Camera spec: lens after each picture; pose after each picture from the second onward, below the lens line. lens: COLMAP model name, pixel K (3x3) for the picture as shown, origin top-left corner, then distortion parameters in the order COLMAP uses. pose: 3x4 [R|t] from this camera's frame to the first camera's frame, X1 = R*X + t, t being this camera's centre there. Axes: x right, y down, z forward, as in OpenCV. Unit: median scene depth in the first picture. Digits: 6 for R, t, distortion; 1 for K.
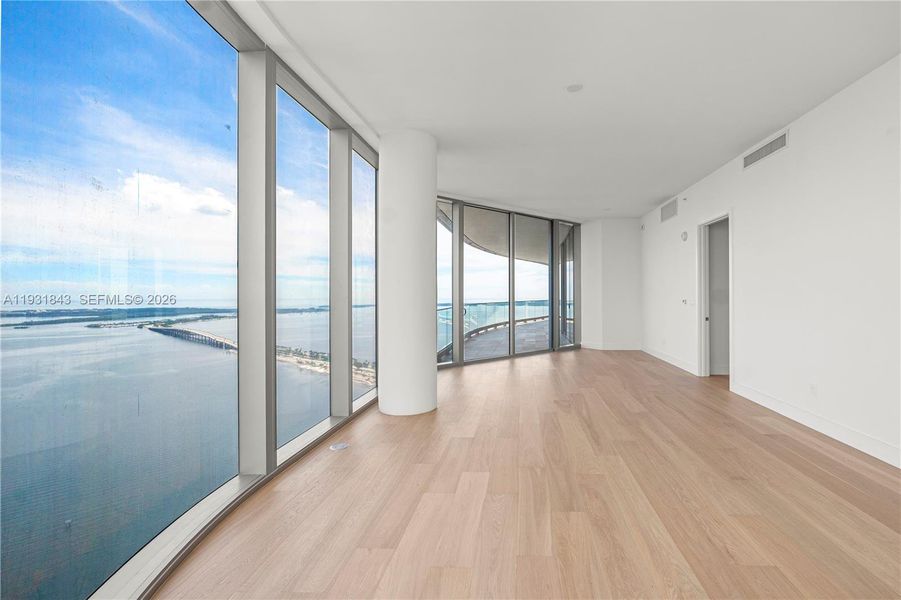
lens RADIAL K [[388.2, 0, 450.5], [0, 388.2, 300.0], [0, 0, 1]] dist [0.000553, 0.000079]
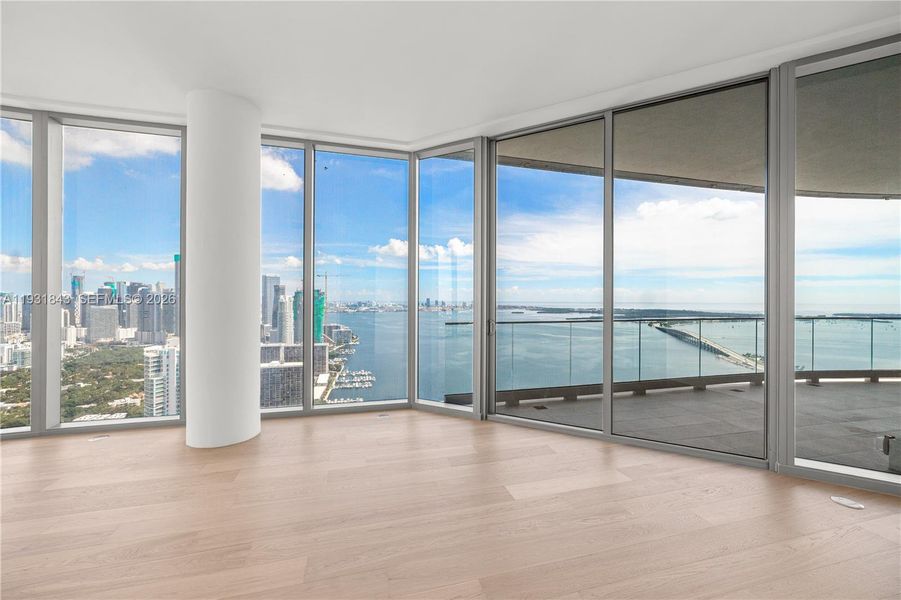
lens RADIAL K [[369.5, 0, 458.8], [0, 369.5, 298.9], [0, 0, 1]] dist [0.001055, 0.000169]
pose [[0.407343, 0.003319, -0.913269, 0.353991], [-0.014384, 0.999893, -0.002782, -0.003851], [0.913162, 0.014270, 0.407347, 0.572948]]
